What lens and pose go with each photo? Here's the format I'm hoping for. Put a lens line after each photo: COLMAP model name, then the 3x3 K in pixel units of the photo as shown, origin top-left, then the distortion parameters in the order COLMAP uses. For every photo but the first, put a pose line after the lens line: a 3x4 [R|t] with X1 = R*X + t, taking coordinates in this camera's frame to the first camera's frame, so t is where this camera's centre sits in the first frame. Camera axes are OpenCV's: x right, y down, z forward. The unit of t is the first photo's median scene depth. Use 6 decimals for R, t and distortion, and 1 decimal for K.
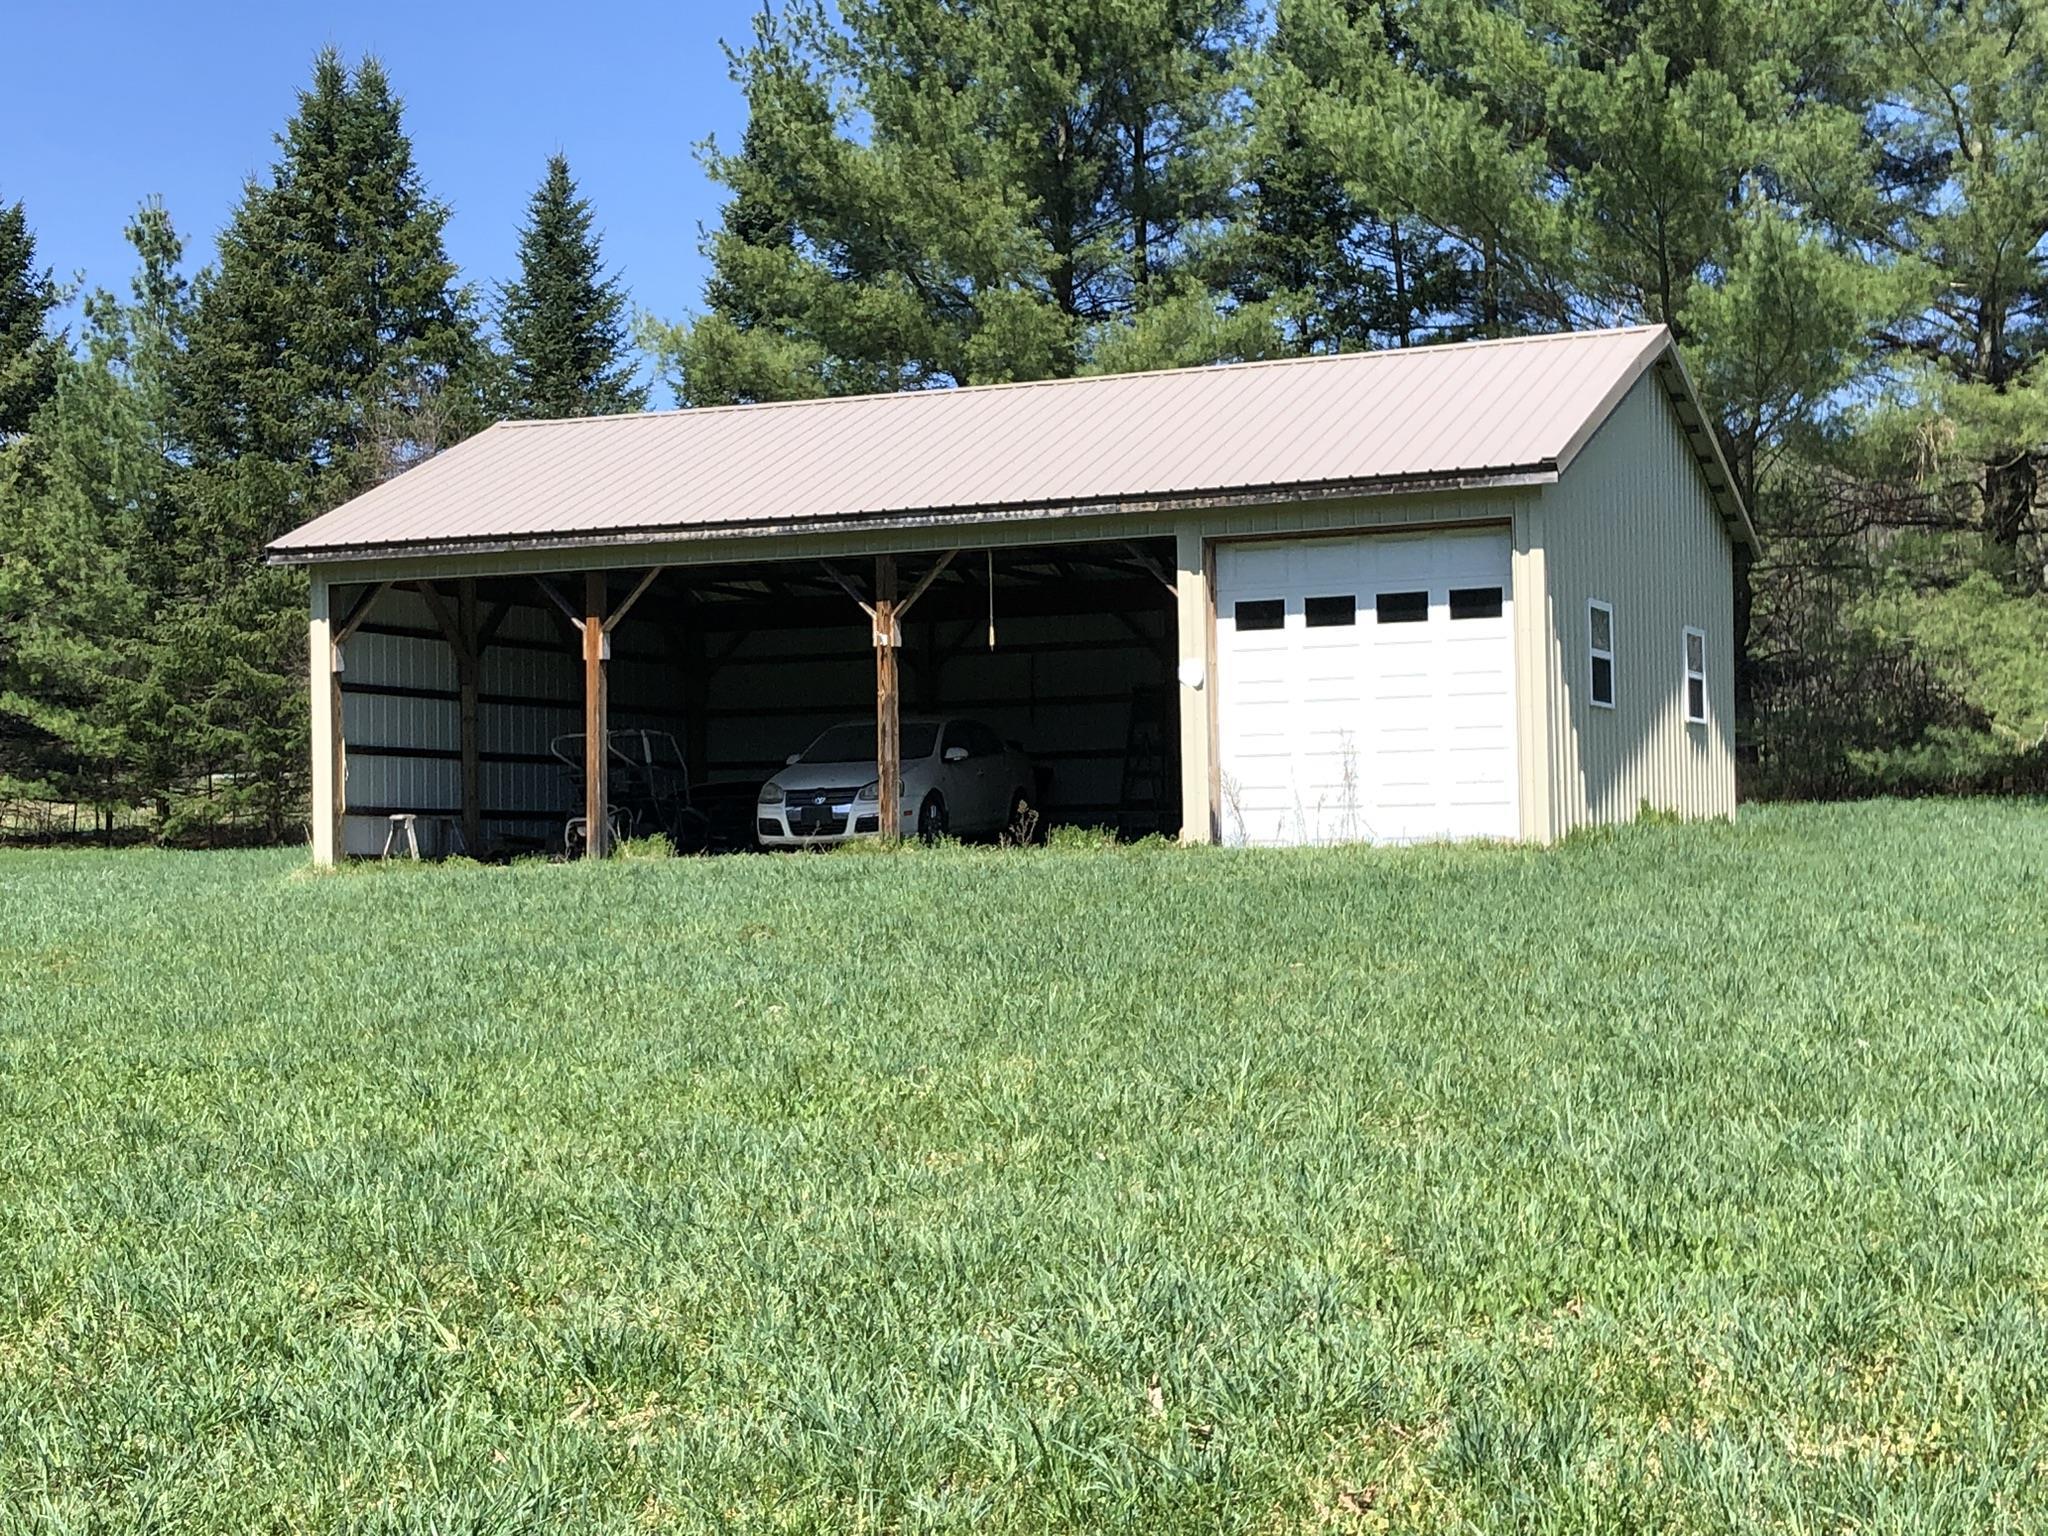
lens RADIAL K [[3225.7, 0, 903.4], [0, 3225.7, 767.7], [0, 0, 1]] dist [0.015902, 0.023146]
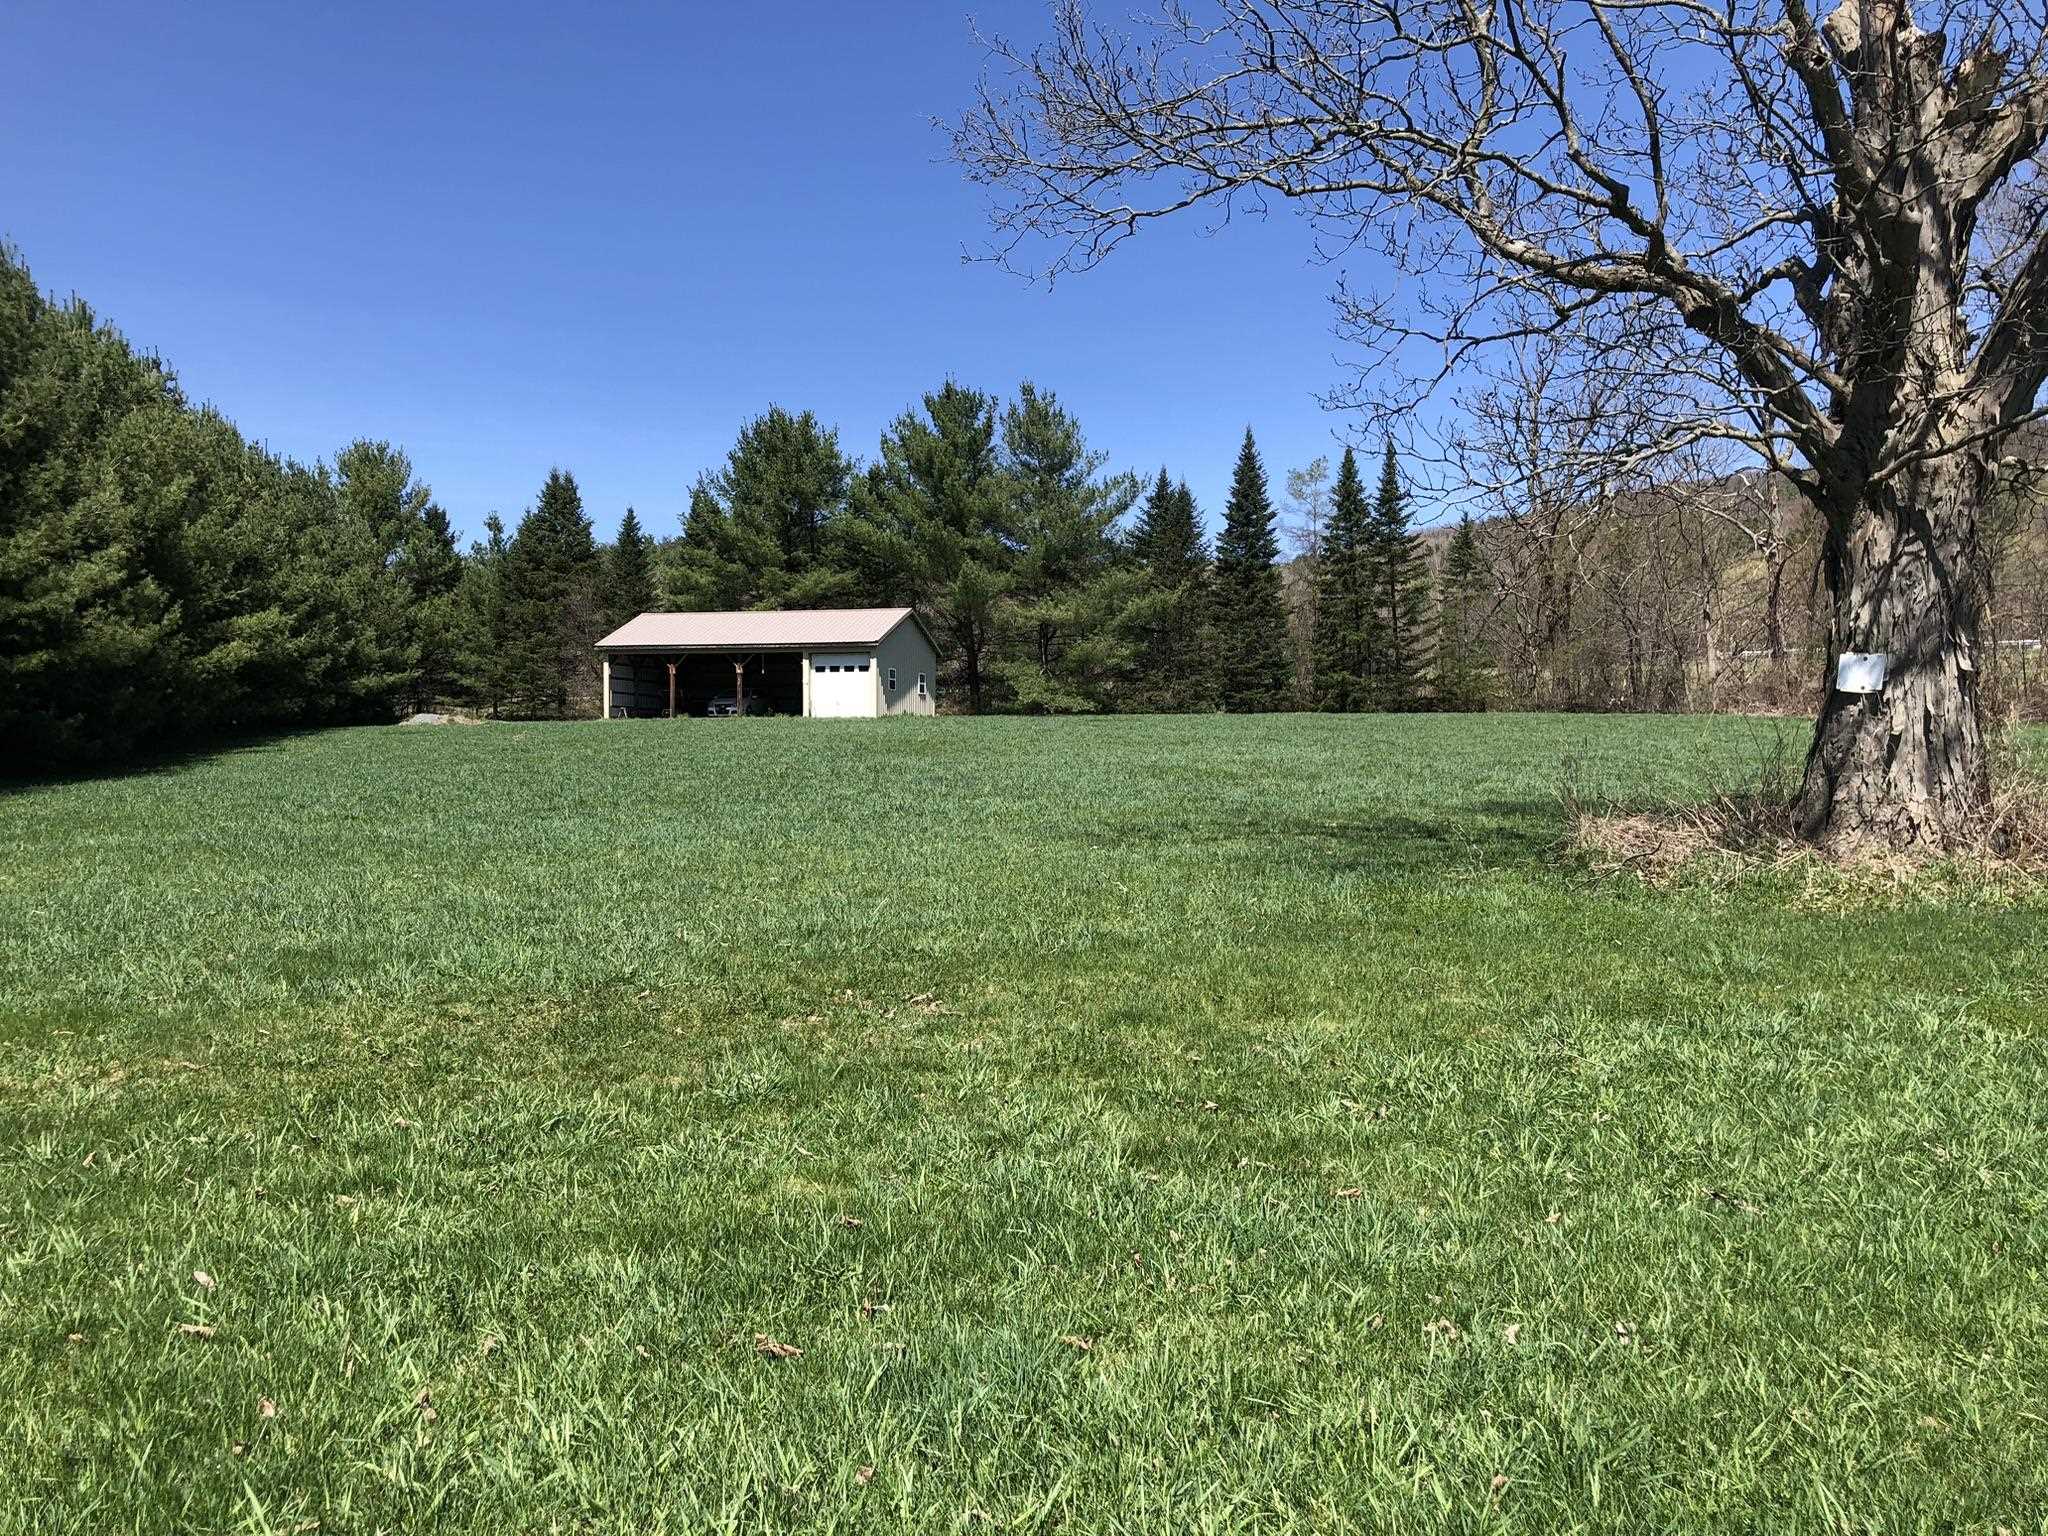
lens RADIAL K [[1655.4, 0, 1024.0], [0, 1655.4, 768.0], [0, 0, 1]] dist [0.089631, -0.322467]
pose [[0.983950, 0.015683, 0.177756, -0.022099], [-0.021953, 0.999202, 0.033361, 0.008724], [-0.177091, -0.036728, 0.983509, -1.262167]]
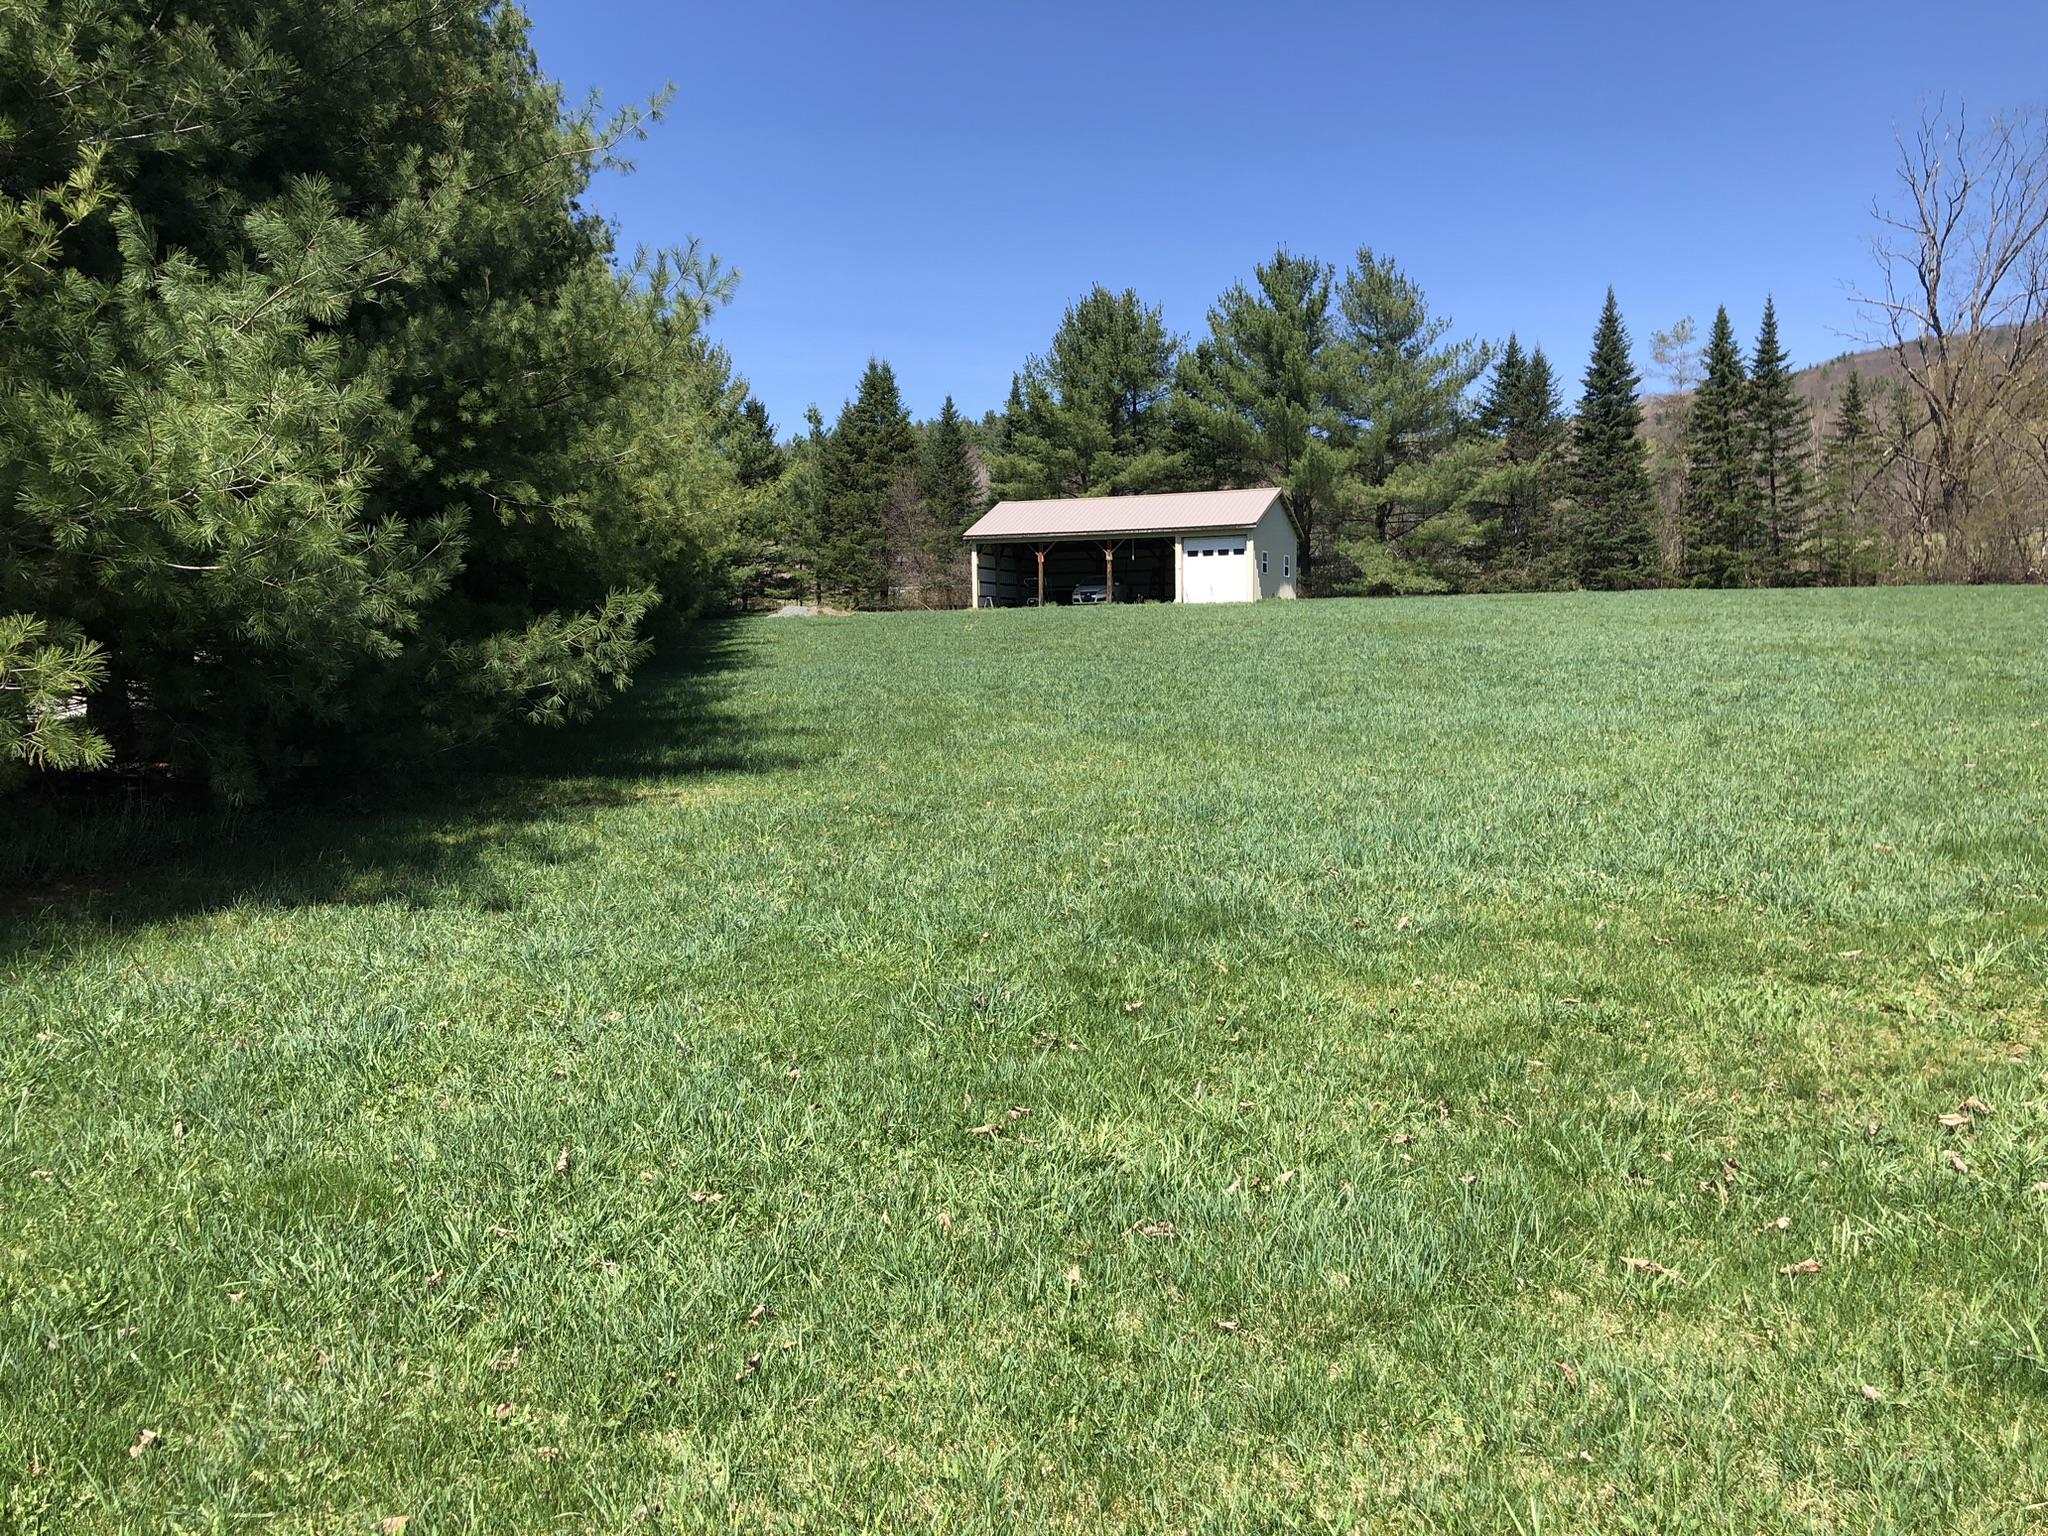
lens RADIAL K [[1655.4, 0, 1024.0], [0, 1655.4, 768.0], [0, 0, 1]] dist [0.089631, -0.322467]
pose [[0.997979, -0.001984, 0.063519, -0.247655], [-0.004572, 0.994681, 0.102902, 0.013225], [-0.063385, -0.102984, 0.992661, -1.210792]]
